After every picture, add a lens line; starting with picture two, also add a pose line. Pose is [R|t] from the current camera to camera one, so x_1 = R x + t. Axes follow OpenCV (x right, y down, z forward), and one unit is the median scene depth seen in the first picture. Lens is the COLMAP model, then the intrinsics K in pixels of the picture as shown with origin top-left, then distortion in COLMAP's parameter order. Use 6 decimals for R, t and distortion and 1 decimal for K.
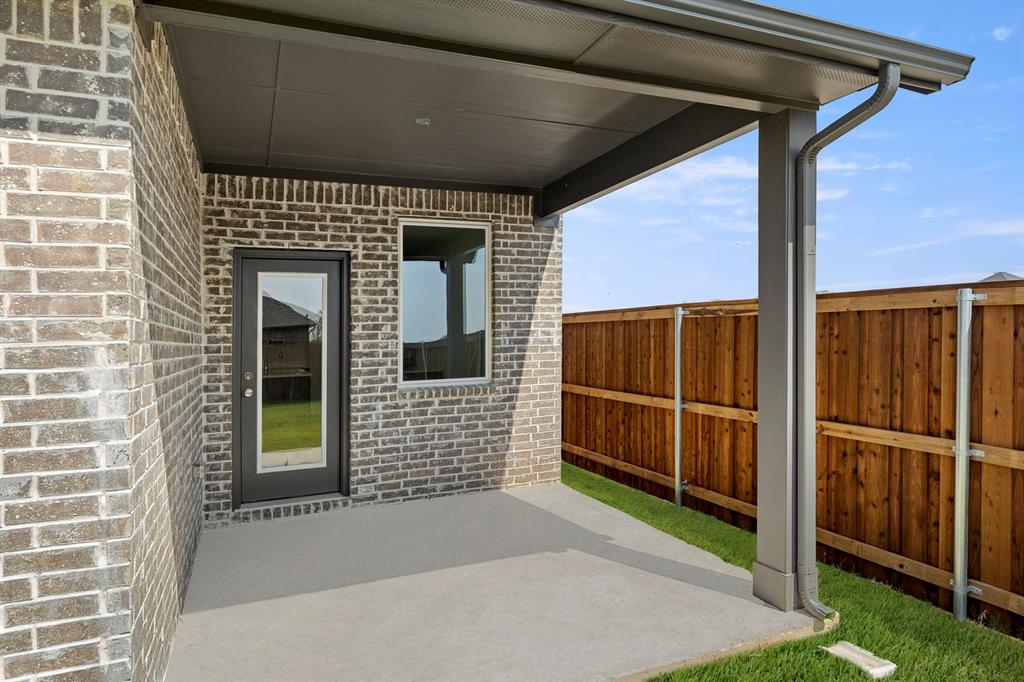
lens RADIAL K [[629.3, 0, 515.6], [0, 629.3, 339.8], [0, 0, 1]] dist [-0.001403, 0.000393]
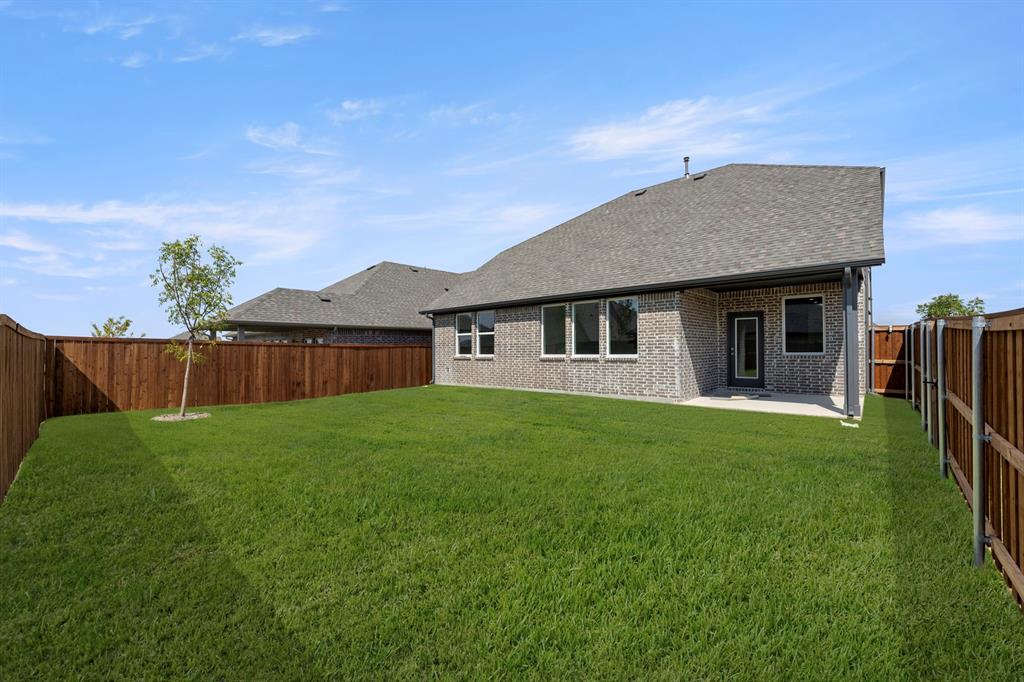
lens RADIAL K [[410.0, 0, 514.6], [0, 410.0, 330.3], [0, 0, 1]] dist [0.001394, 0.000491]
pose [[0.447395, -0.016758, -0.894180, 0.992018], [0.000563, 0.999830, -0.018457, -0.002716], [0.894337, 0.007754, 0.447328, -1.007884]]
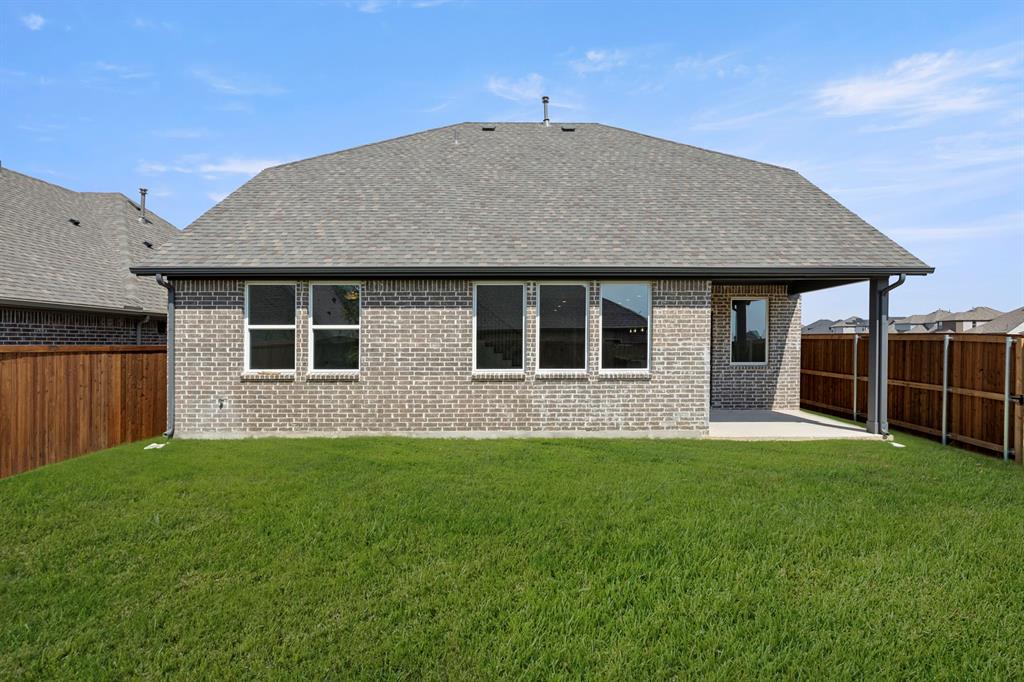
lens RADIAL K [[558.4, 0, 542.6], [0, 558.4, 325.5], [0, 0, 1]] dist [-0.015841, -0.000382]
pose [[0.935174, 0.015187, -0.353863, -0.100786], [-0.024843, 0.999432, -0.022761, -0.011443], [0.353317, 0.030076, 0.935020, -1.381364]]
